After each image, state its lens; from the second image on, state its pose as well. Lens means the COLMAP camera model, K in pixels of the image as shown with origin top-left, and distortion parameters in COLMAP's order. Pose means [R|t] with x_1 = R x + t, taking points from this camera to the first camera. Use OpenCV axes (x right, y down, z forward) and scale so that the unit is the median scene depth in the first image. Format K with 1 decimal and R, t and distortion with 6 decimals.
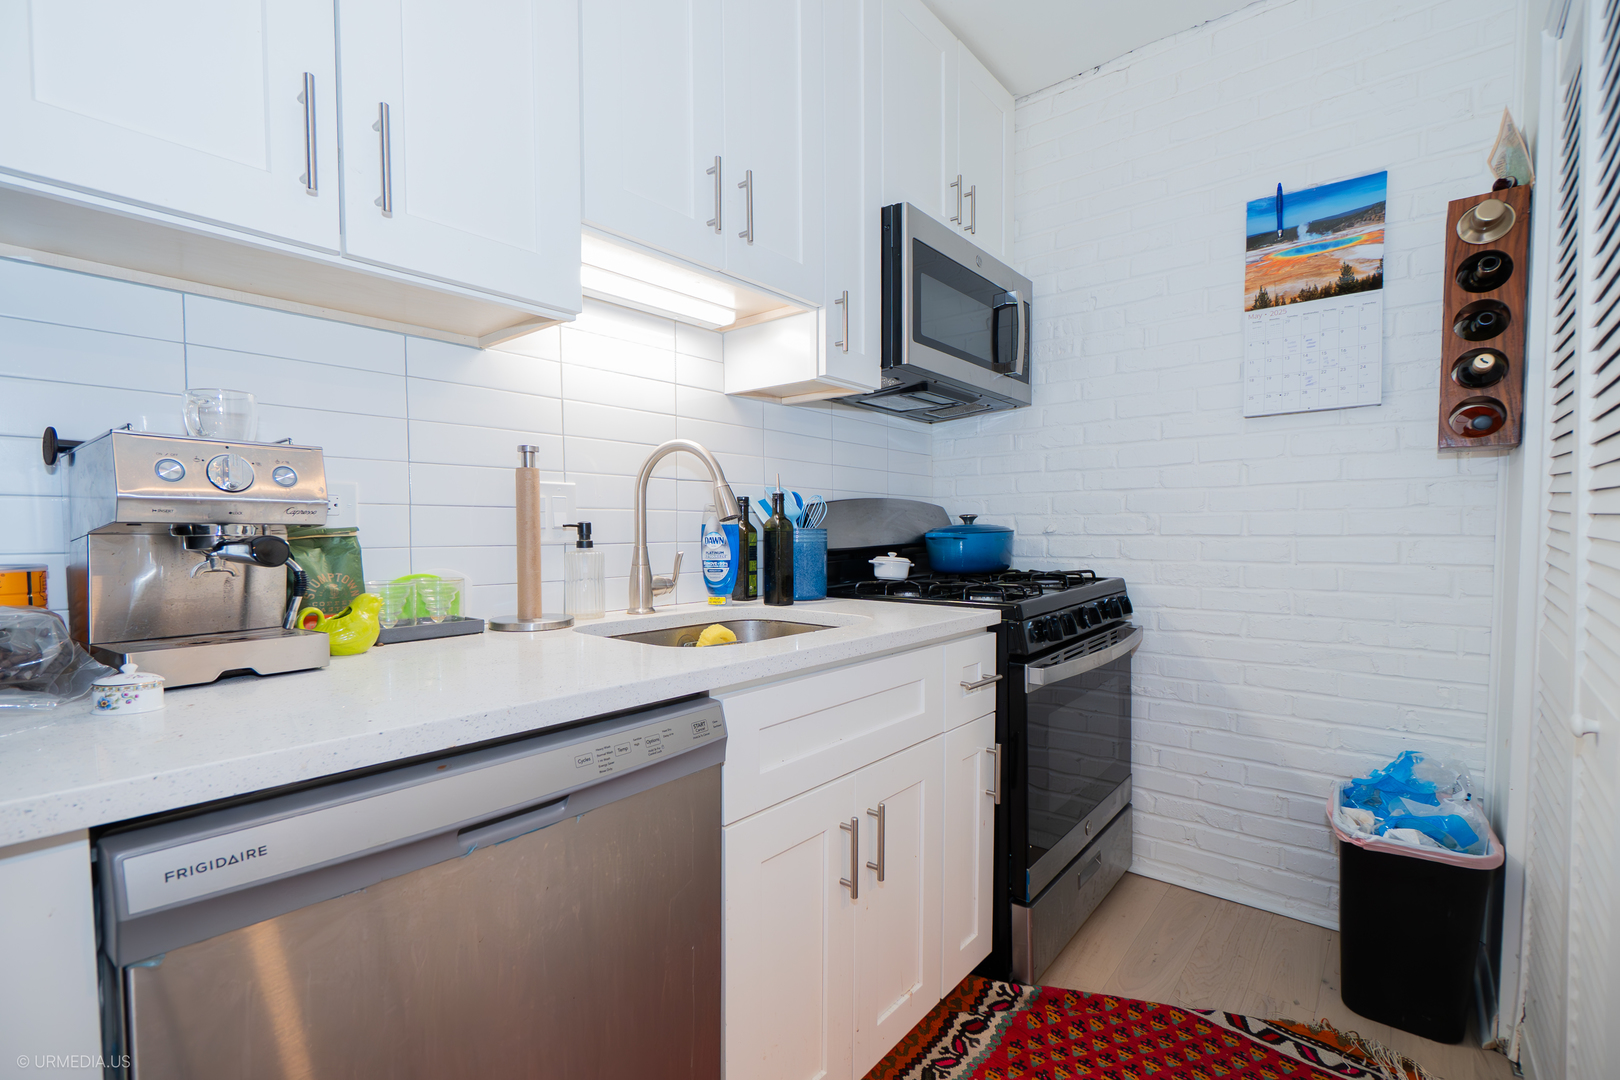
lens RADIAL K [[728.9, 0, 810.0], [0, 728.9, 540.0], [0, 0, 1]] dist [0.002652, 0.000501]
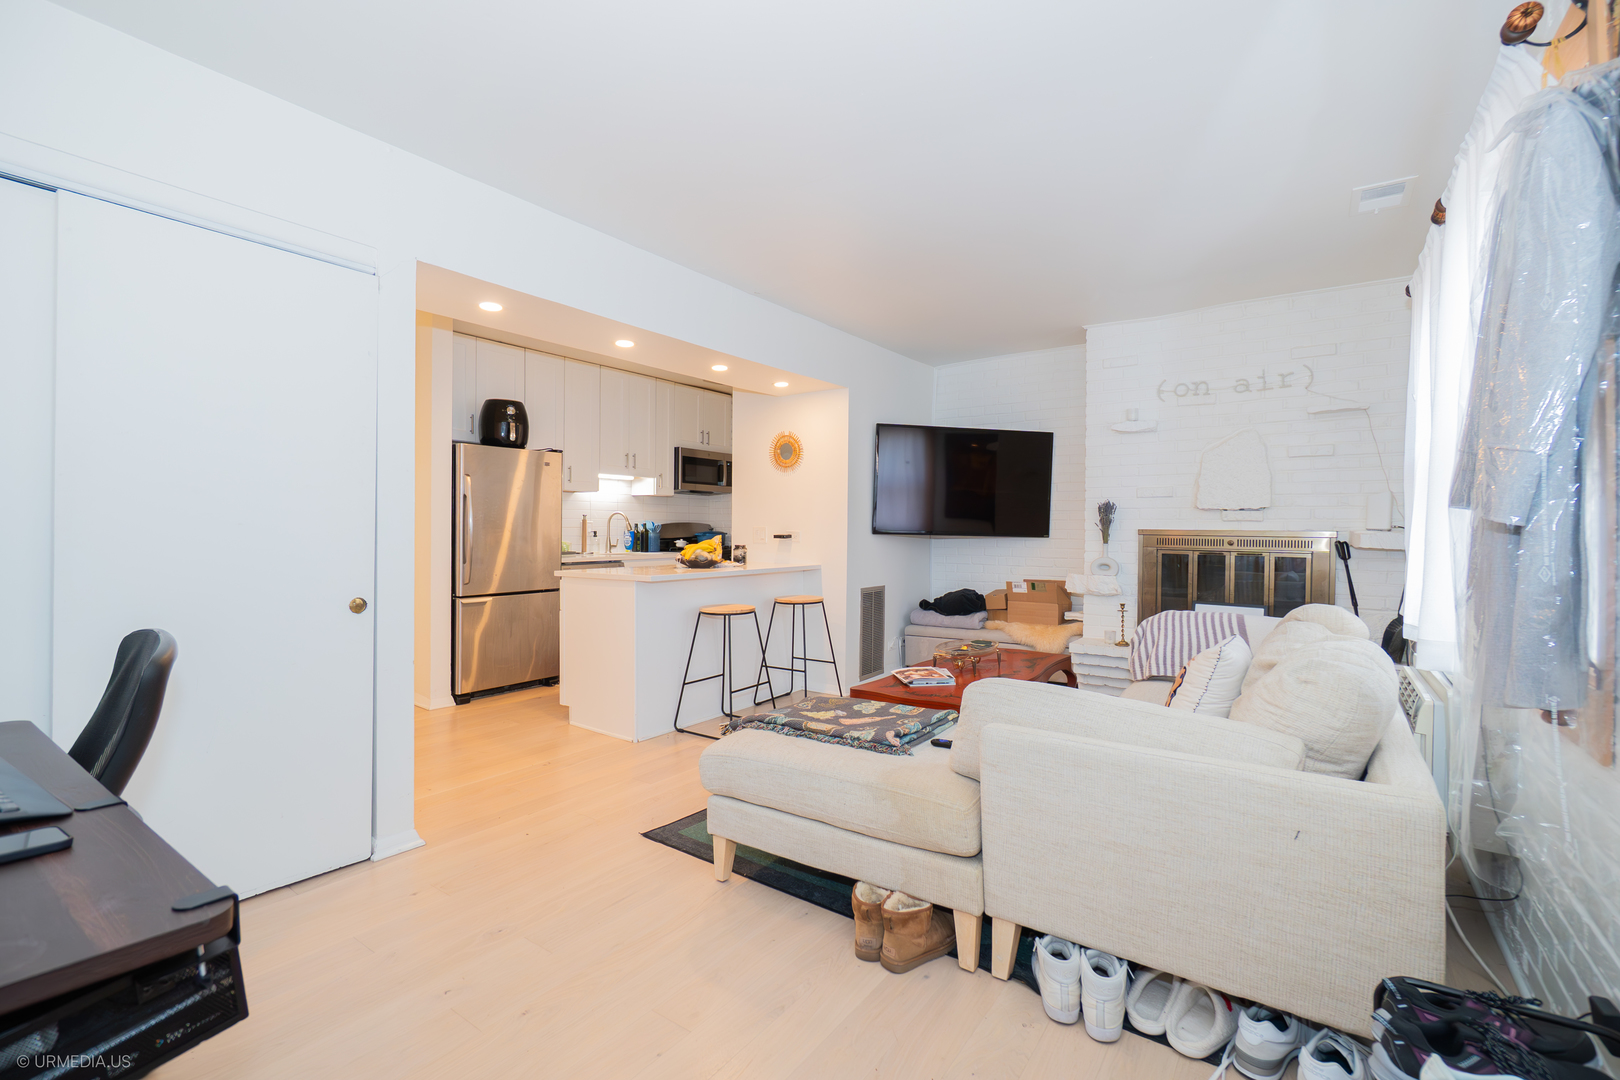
lens RADIAL K [[722.8, 0, 811.2], [0, 722.8, 524.9], [0, 0, 1]] dist [-0.000720, 0.000008]
pose [[0.996794, 0.009130, 0.079486, 0.509857], [-0.007746, 0.999813, -0.017706, 0.005271], [-0.079633, 0.017034, 0.996679, -2.756696]]
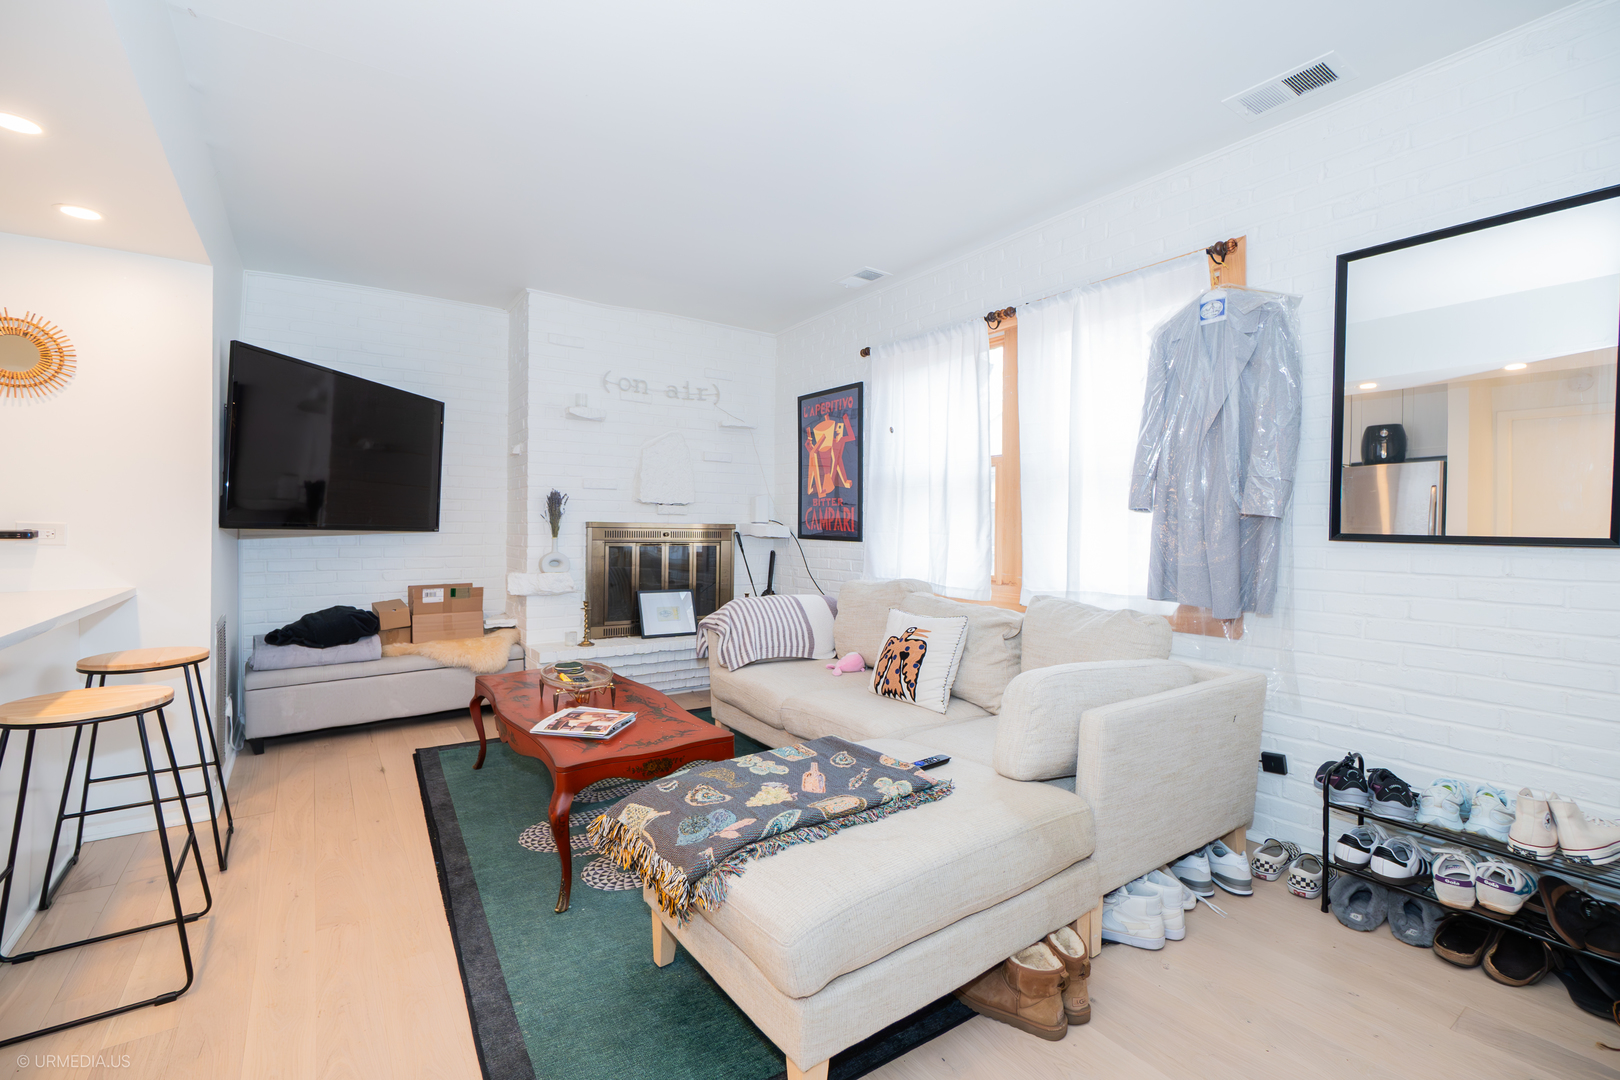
lens RADIAL K [[695.2, 0, 810.0], [0, 695.2, 540.0], [0, 0, 1]] dist [-0.011993, 0.000398]
pose [[0.256512, -0.012802, 0.966456, -0.218797], [0.006805, 0.999911, 0.011439, 0.006729], [-0.966517, 0.003642, 0.256576, -1.616133]]
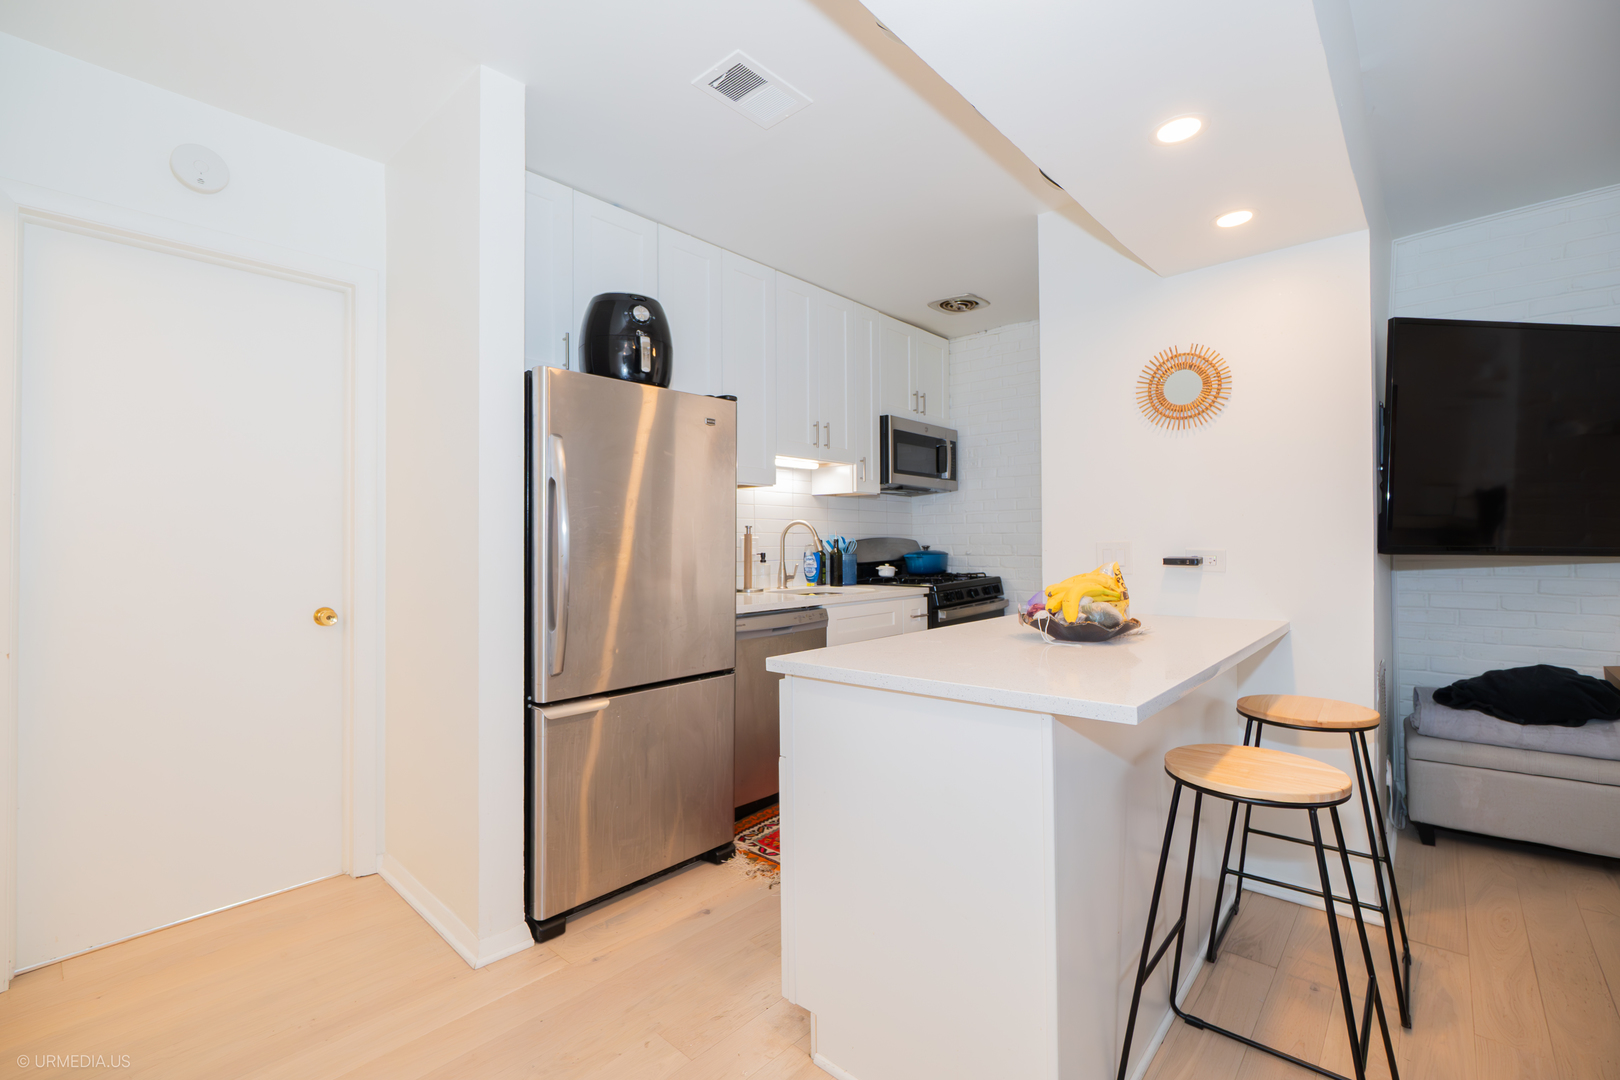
lens RADIAL K [[714.2, 0, 813.0], [0, 714.2, 527.6], [0, 0, 1]] dist [0.001088, 0.009055]
pose [[0.999480, -0.004537, -0.031924, -0.043459], [0.003335, 0.999286, -0.037628, -0.013892], [0.032072, 0.037502, 0.998782, -1.267650]]
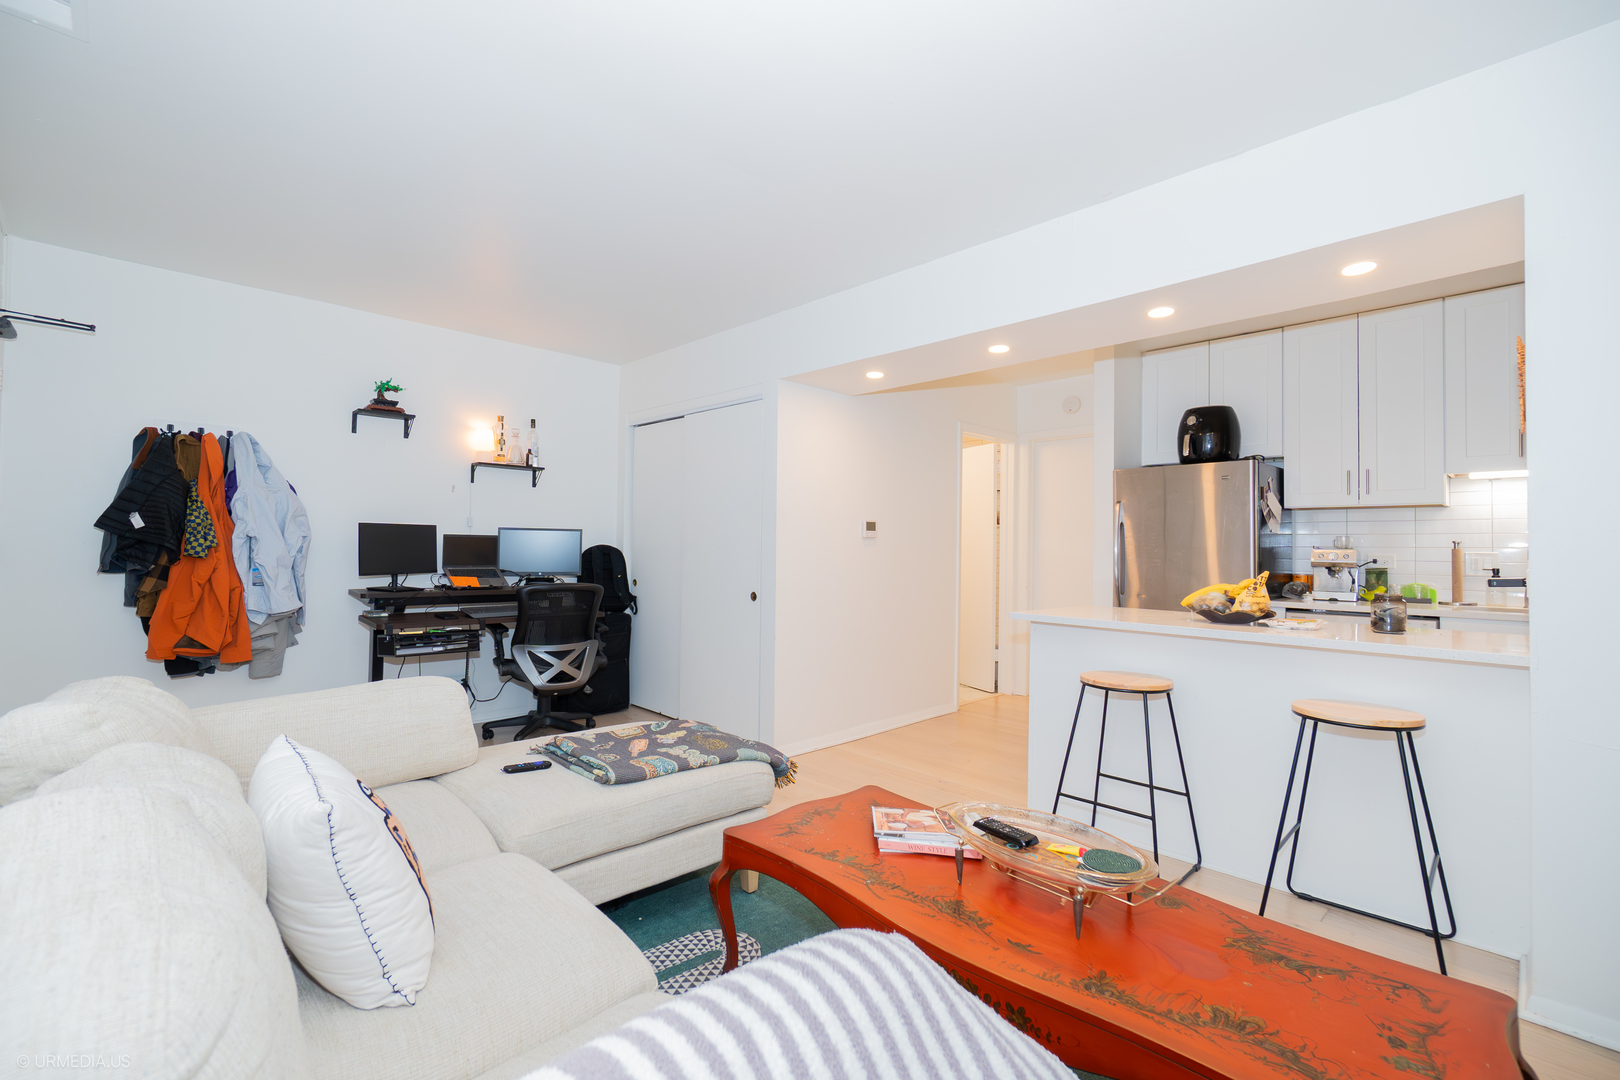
lens RADIAL K [[692.3, 0, 786.4], [0, 692.3, 543.1], [0, 0, 1]] dist [-0.000957, -0.000148]
pose [[-0.127050, -0.004904, -0.991884, 1.975170], [-0.029648, 0.999560, -0.001144, -0.031245], [0.991453, 0.029262, -0.127139, -0.940180]]
